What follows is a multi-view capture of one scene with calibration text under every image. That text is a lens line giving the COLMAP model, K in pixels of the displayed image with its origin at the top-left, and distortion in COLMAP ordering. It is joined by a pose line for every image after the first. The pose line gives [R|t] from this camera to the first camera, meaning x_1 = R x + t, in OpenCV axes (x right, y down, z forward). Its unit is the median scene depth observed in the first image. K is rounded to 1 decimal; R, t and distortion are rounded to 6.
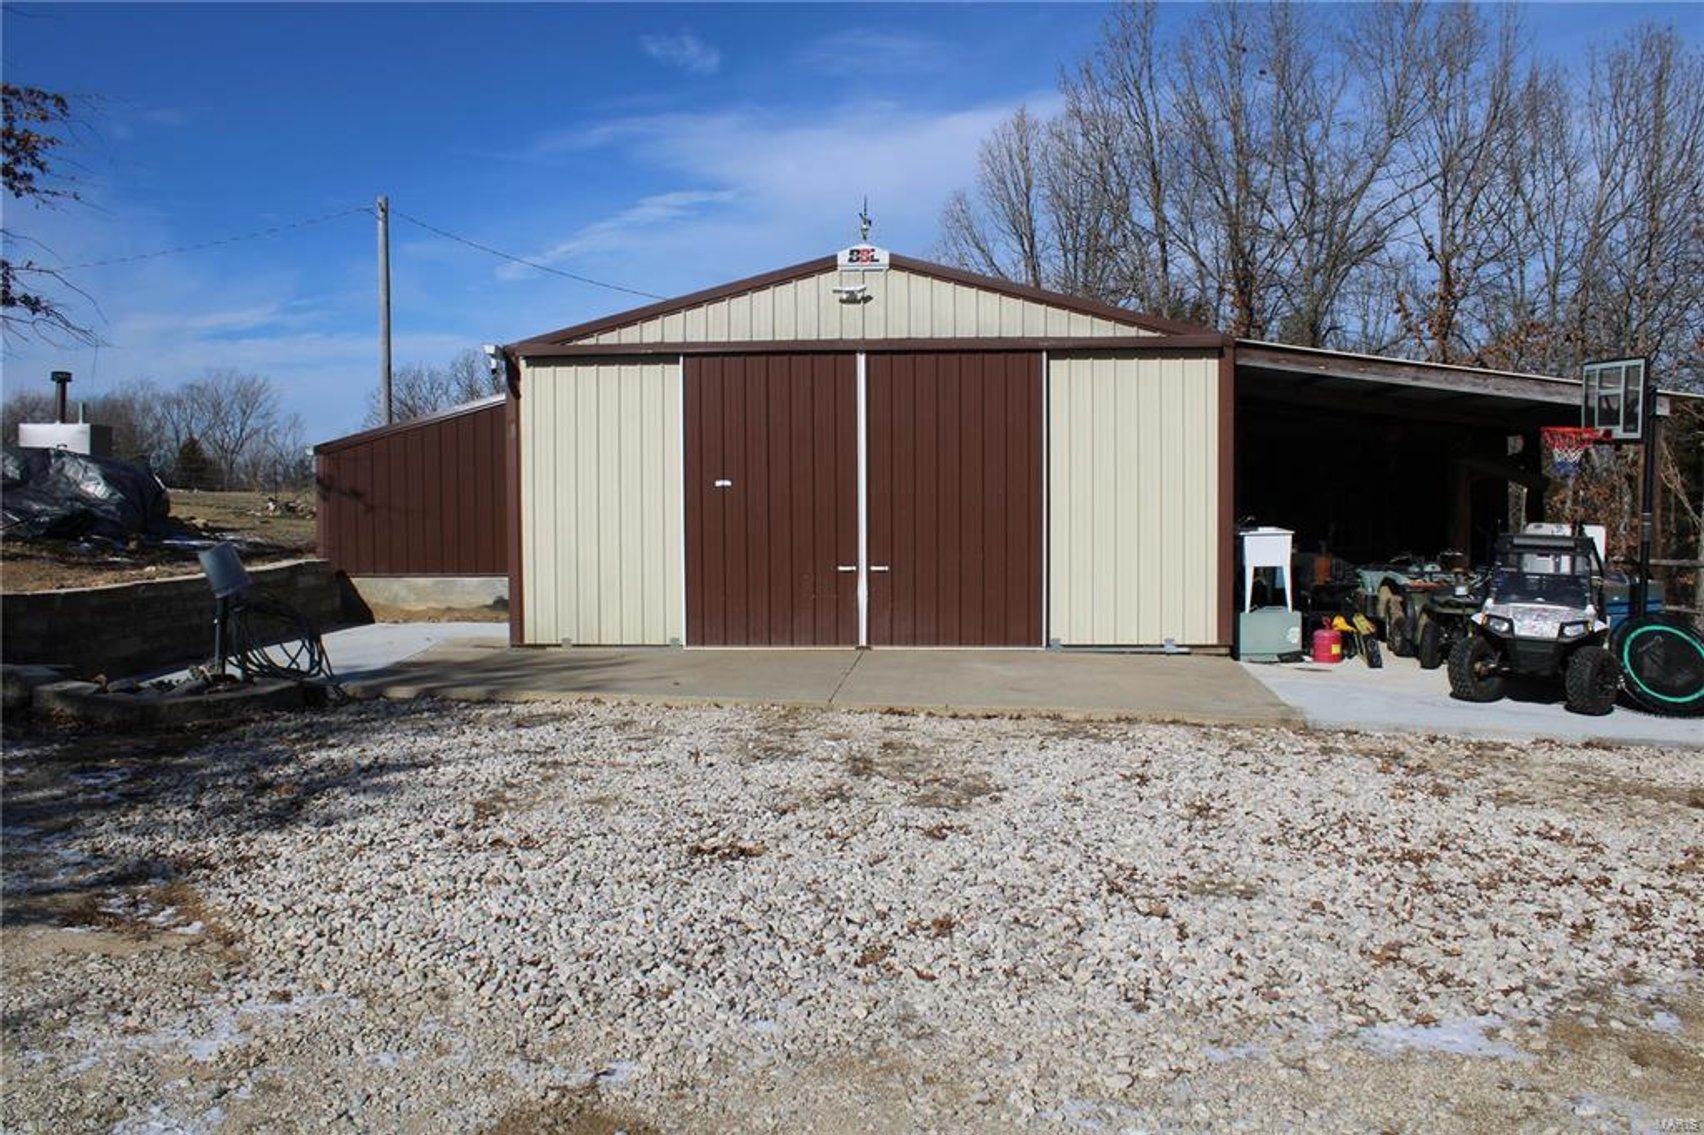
lens RADIAL K [[1428.3, 0, 852.0], [0, 1428.3, 567.5], [0, 0, 1]] dist [-0.164247, 0.153799]
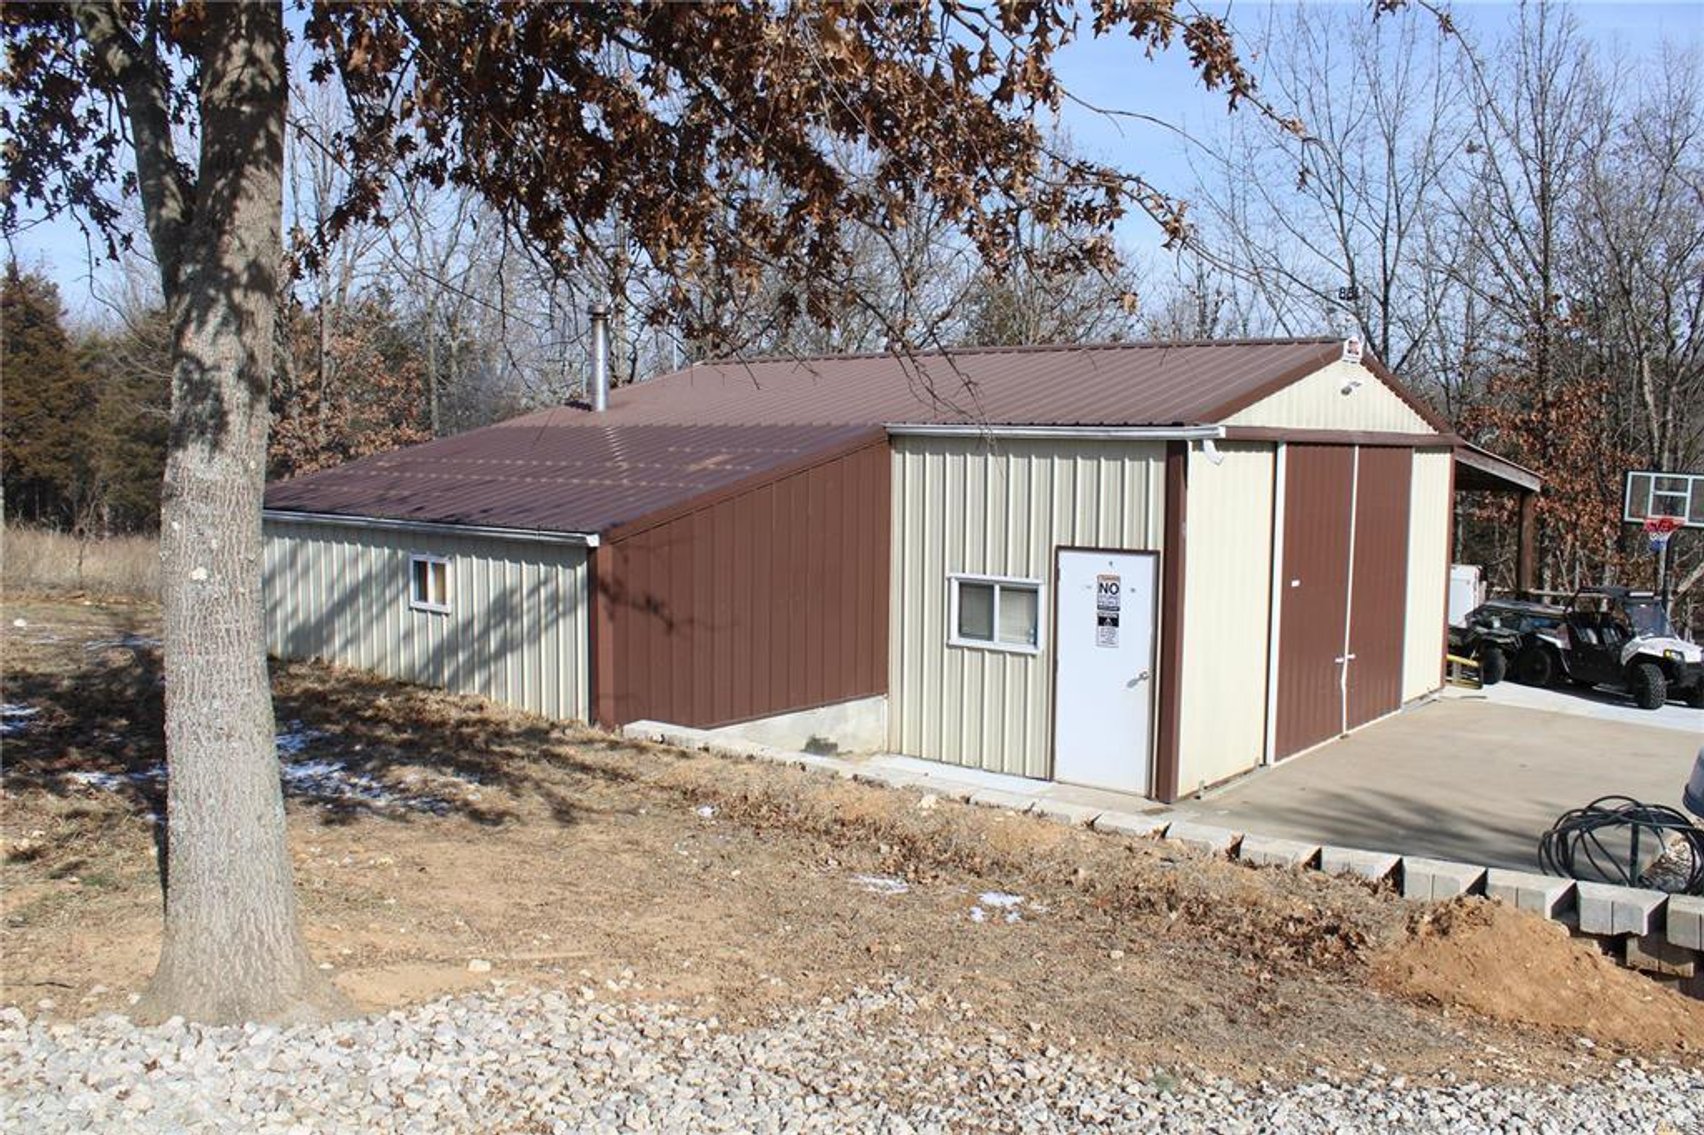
lens RADIAL K [[1428.3, 0, 852.0], [0, 1428.3, 567.5], [0, 0, 1]] dist [-0.164247, 0.153799]
pose [[0.598419, -0.049634, 0.799645, -1.009896], [0.032106, 0.998763, 0.037967, -0.112547], [-0.800540, 0.002954, 0.599272, 0.687174]]
